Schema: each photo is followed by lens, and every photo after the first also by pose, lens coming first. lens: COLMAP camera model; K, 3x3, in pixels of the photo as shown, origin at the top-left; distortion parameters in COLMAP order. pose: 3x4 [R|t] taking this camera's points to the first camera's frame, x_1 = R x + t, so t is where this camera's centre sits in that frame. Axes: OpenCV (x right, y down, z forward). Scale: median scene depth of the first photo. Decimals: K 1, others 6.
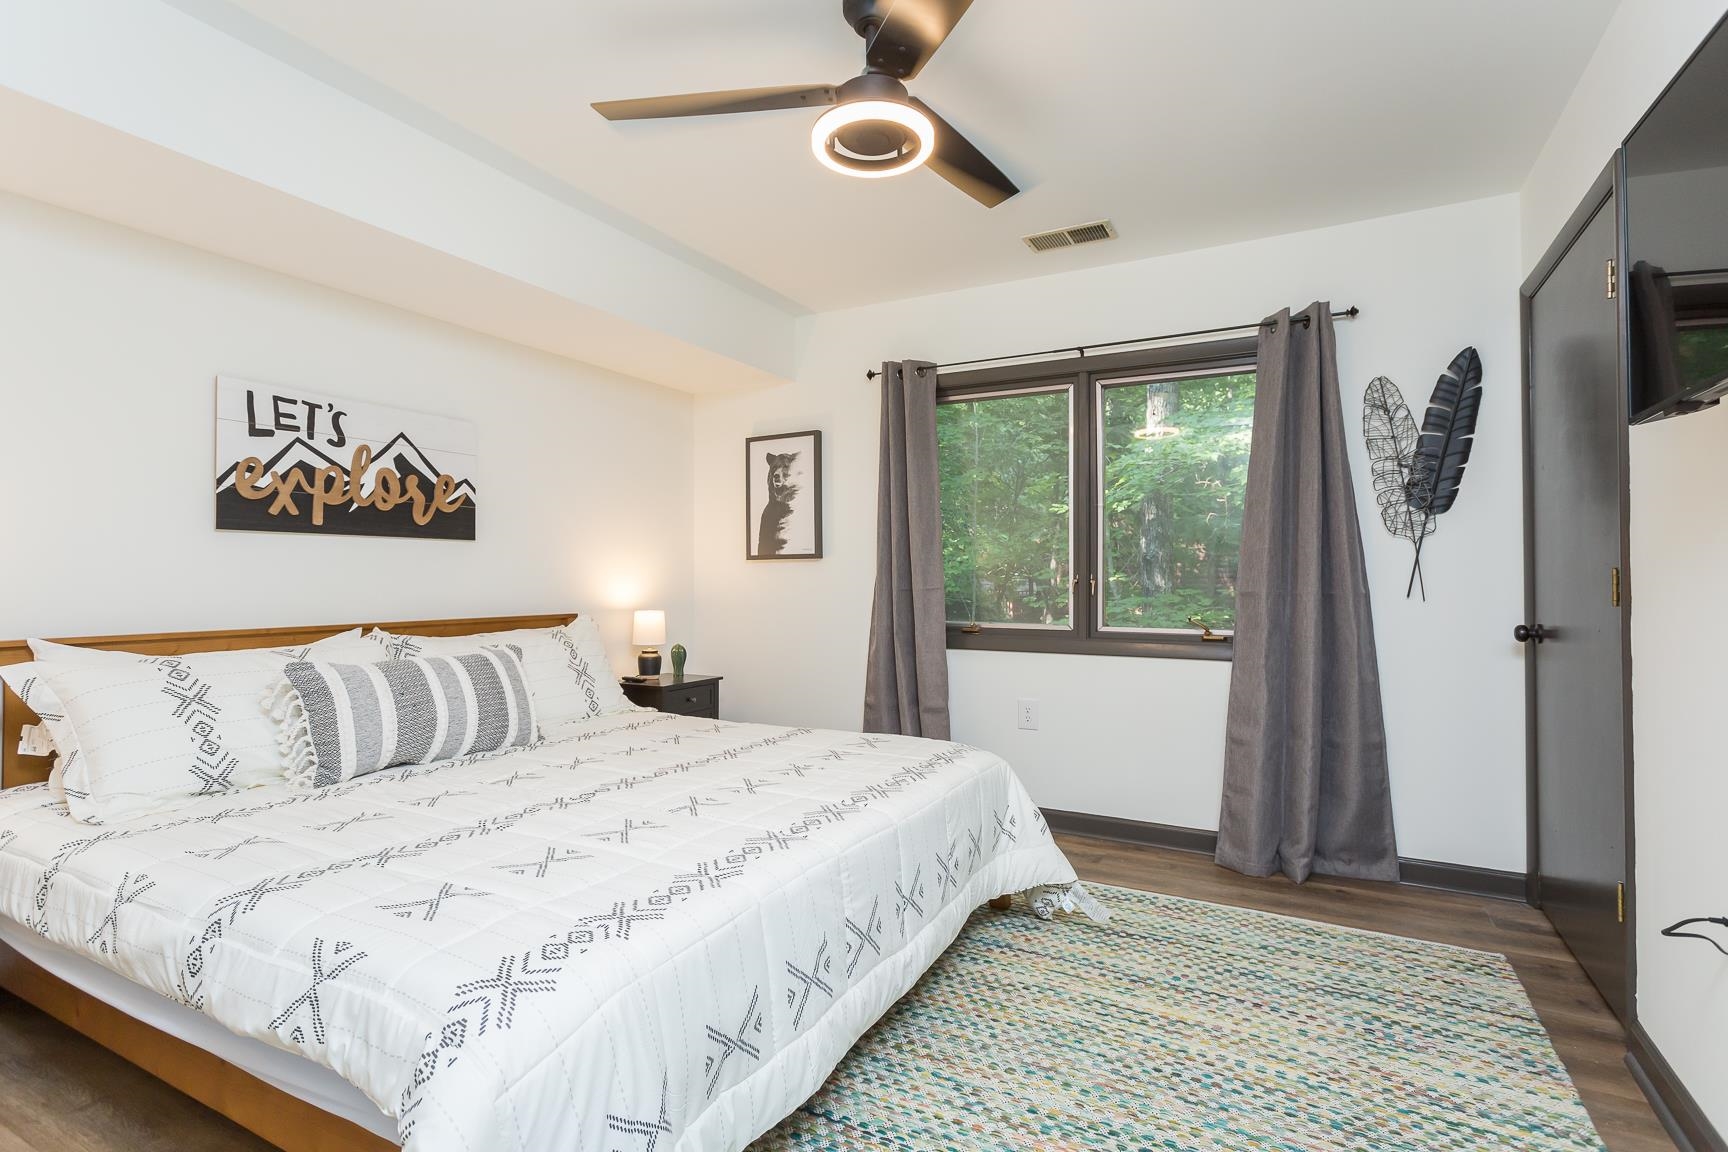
lens RADIAL K [[832.0, 0, 864.0], [0, 832.0, 576.0], [0, 0, 1]] dist [0.001743, 0.000557]
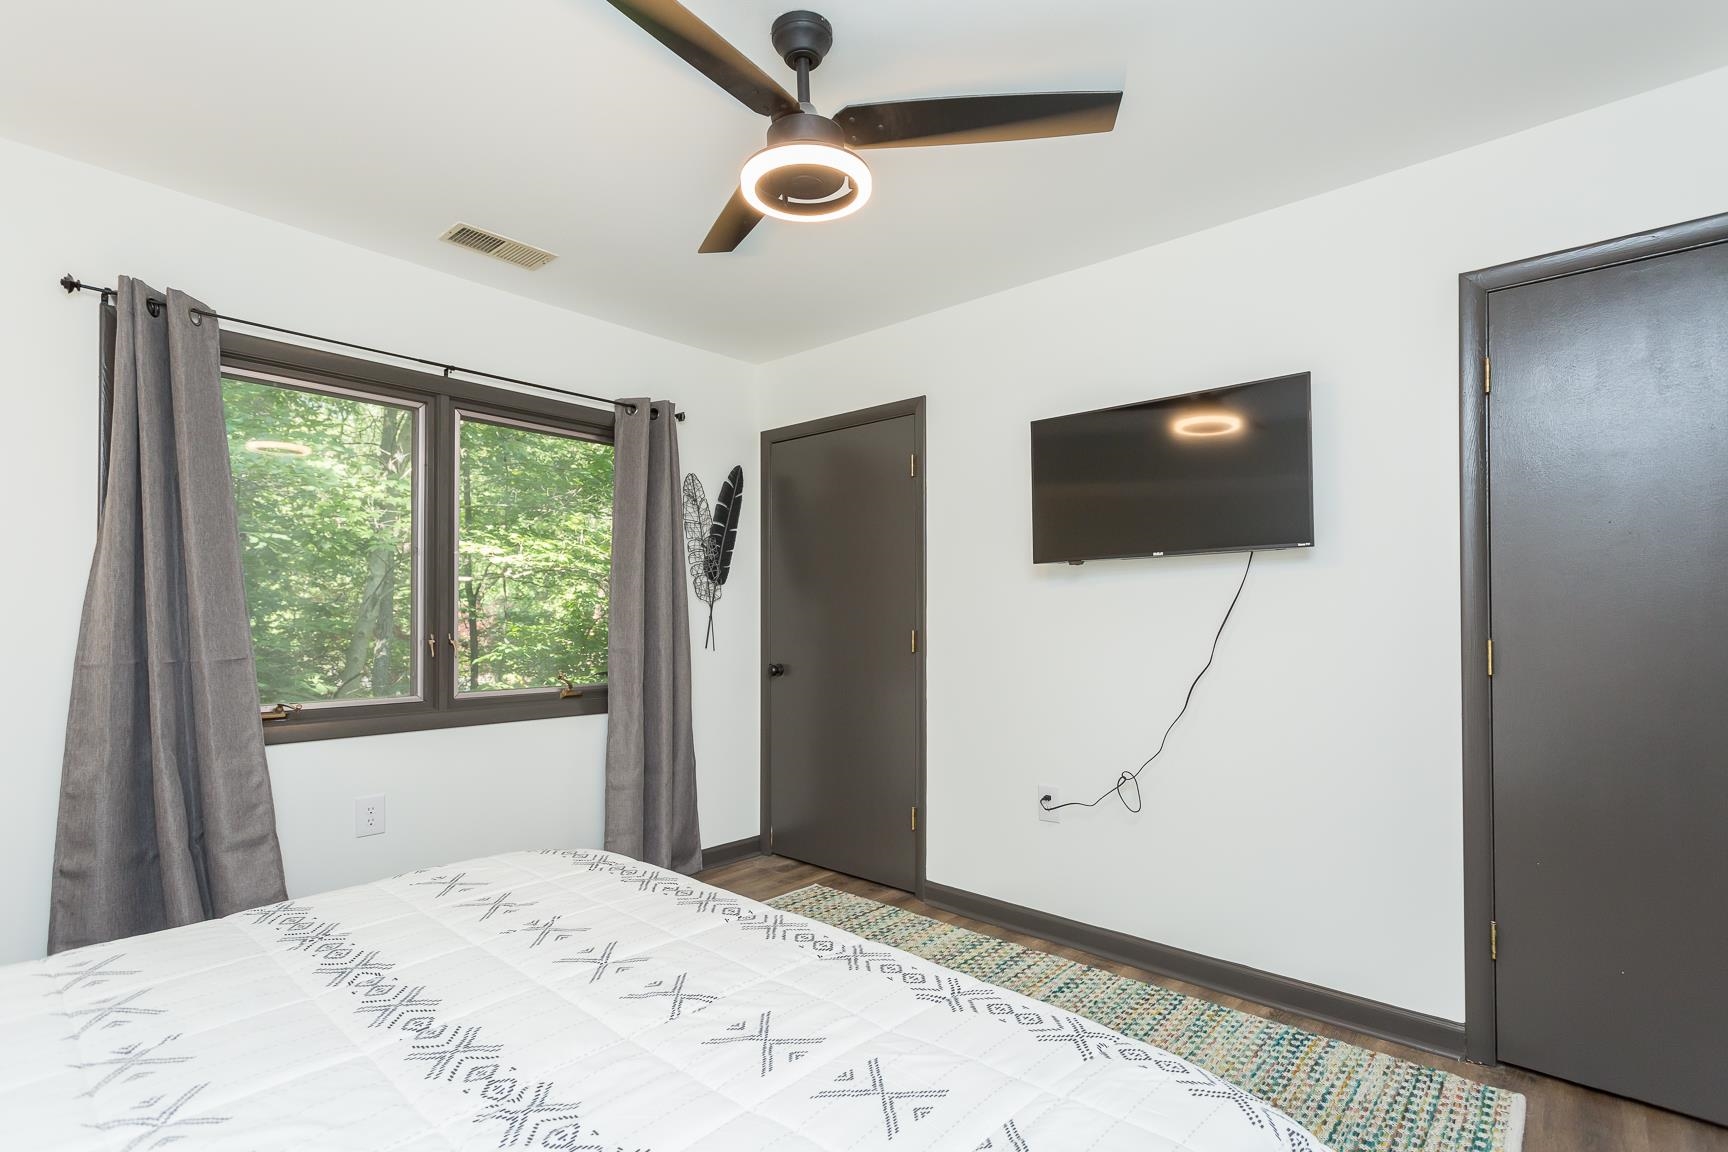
lens RADIAL K [[845.0, 0, 866.5], [0, 845.0, 621.9], [0, 0, 1]] dist [-0.000999, -0.000241]
pose [[0.226475, -0.005287, 0.974003, -0.564634], [-0.001893, 0.999981, 0.005868, -0.023379], [-0.974015, -0.003173, 0.226461, 0.457203]]
